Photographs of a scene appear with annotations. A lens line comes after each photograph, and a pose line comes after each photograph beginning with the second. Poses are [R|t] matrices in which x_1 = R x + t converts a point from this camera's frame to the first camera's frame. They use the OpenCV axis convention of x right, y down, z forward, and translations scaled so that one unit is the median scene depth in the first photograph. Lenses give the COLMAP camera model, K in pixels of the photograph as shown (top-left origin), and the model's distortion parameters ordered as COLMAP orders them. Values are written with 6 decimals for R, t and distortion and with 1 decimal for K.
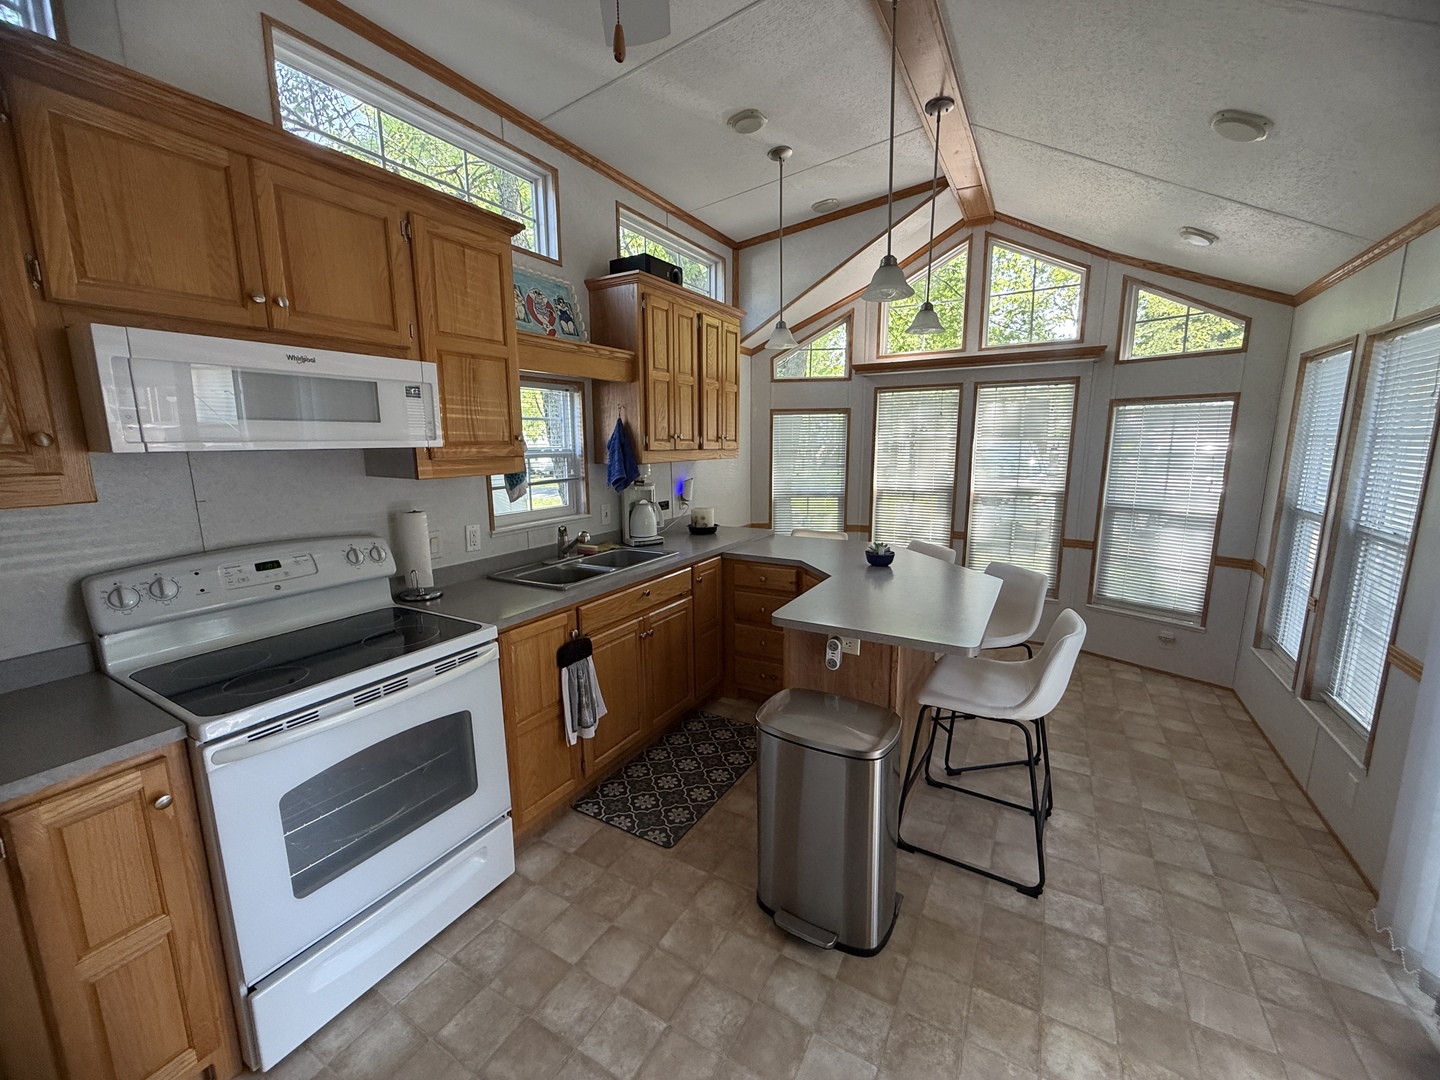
lens RADIAL K [[575.9, 0, 712.5], [0, 575.9, 538.6], [0, 0, 1]] dist [-0.000233, -0.000473]
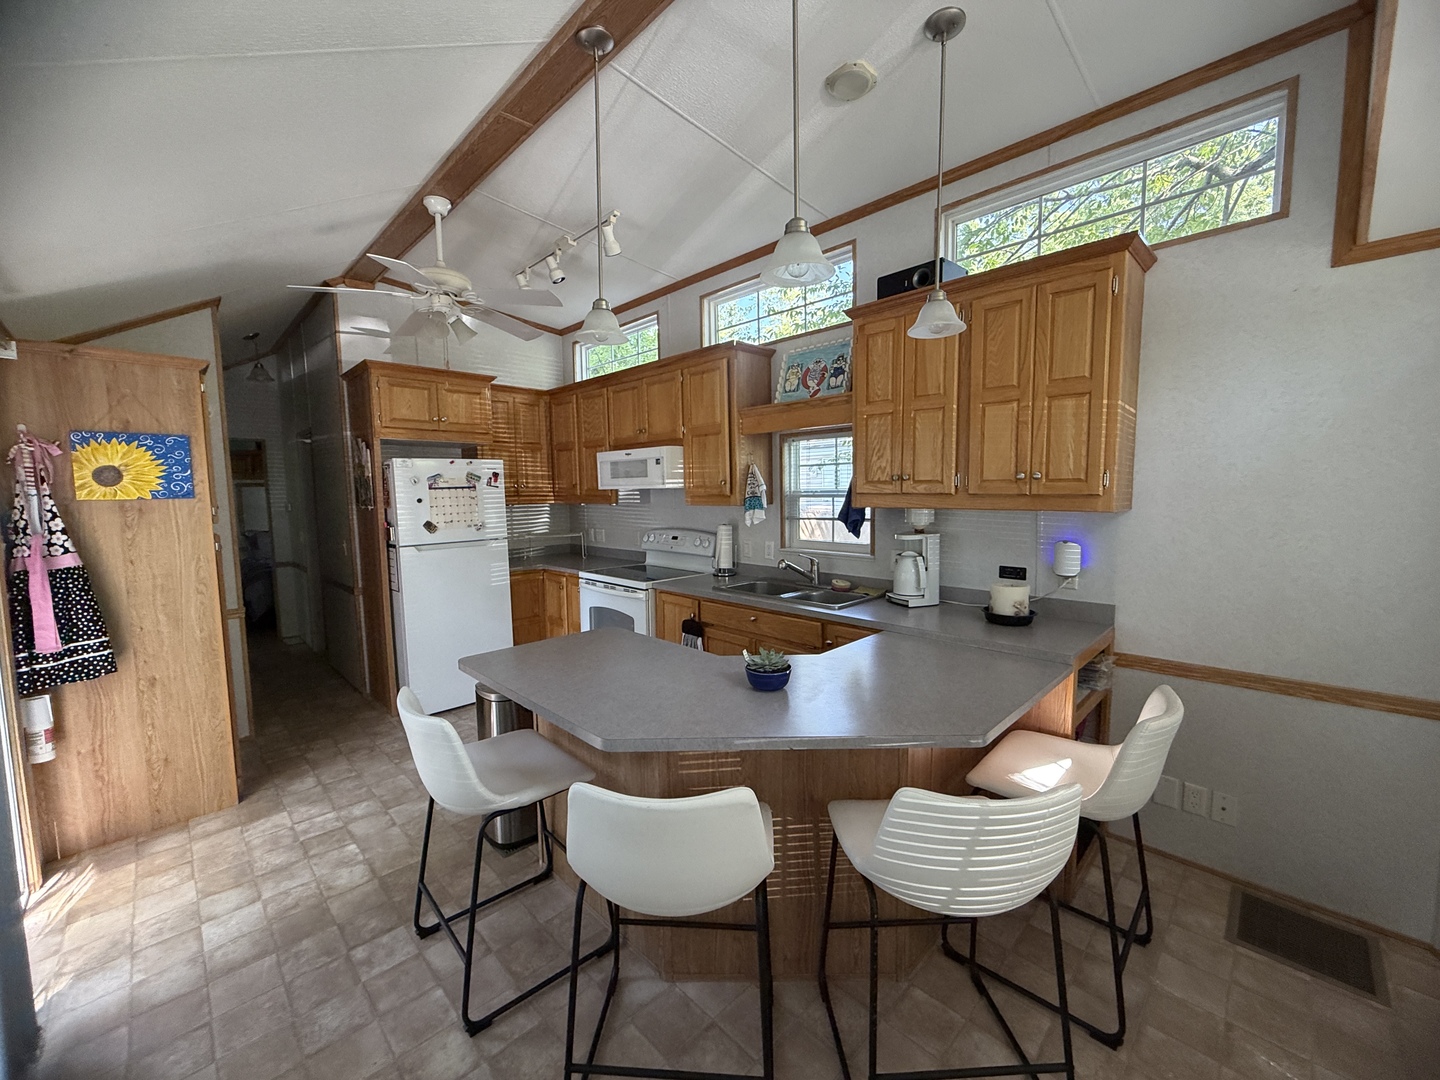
lens RADIAL K [[575.9, 0, 715.4], [0, 575.9, 539.5], [0, 0, 1]] dist [-0.000233, -0.000473]
pose [[-0.262422, 0.103693, -0.959366, 1.435946], [-0.145877, 0.978520, 0.145666, -0.313048], [0.953863, 0.178175, -0.241658, 1.746128]]
